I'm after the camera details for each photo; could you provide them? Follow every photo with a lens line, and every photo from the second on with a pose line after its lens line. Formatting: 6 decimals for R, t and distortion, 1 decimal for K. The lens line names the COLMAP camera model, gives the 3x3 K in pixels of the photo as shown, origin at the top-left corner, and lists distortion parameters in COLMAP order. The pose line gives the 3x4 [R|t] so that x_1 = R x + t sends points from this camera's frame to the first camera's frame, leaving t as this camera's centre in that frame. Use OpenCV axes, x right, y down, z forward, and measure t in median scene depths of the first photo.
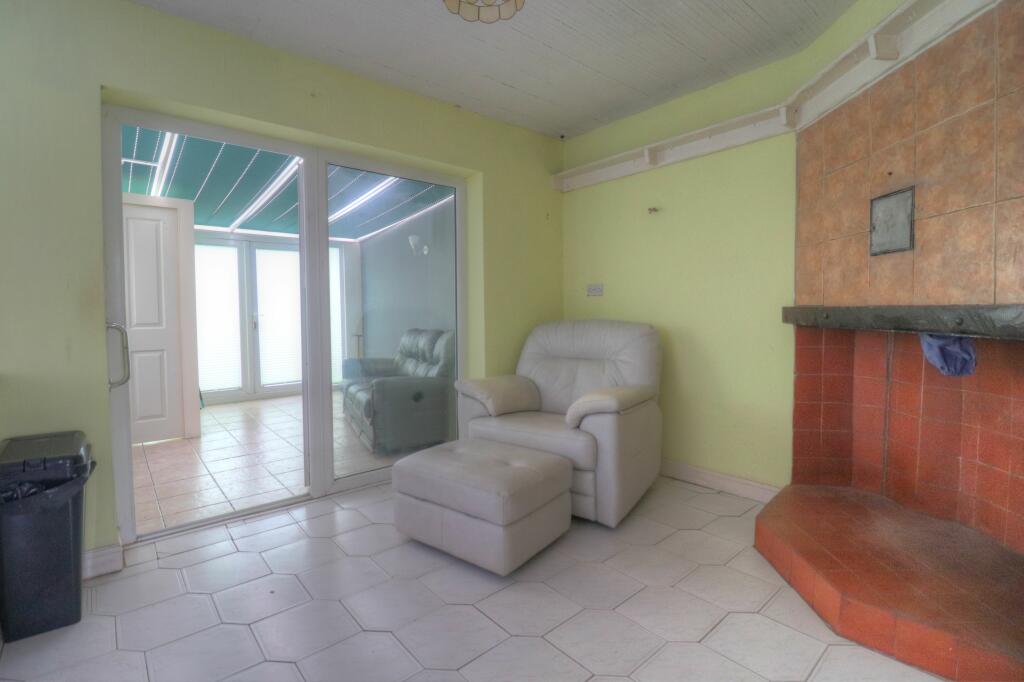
lens RADIAL K [[471.6, 0, 512.1], [0, 471.6, 327.6], [0, 0, 1]] dist [-0.000628, -0.013044]
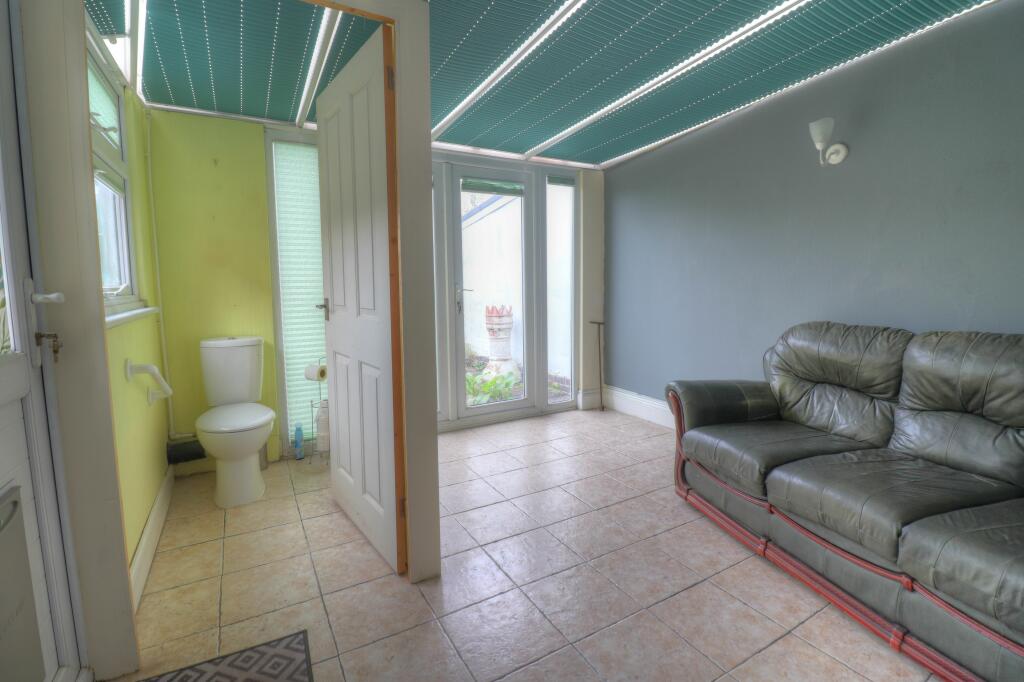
lens RADIAL K [[471.6, 0, 512.1], [0, 471.6, 327.6], [0, 0, 1]] dist [-0.000628, -0.013044]
pose [[0.981031, 0.021104, -0.192701, -0.361611], [-0.009442, 0.998079, 0.061236, -0.015684], [0.193623, -0.058255, 0.979345, 0.421032]]
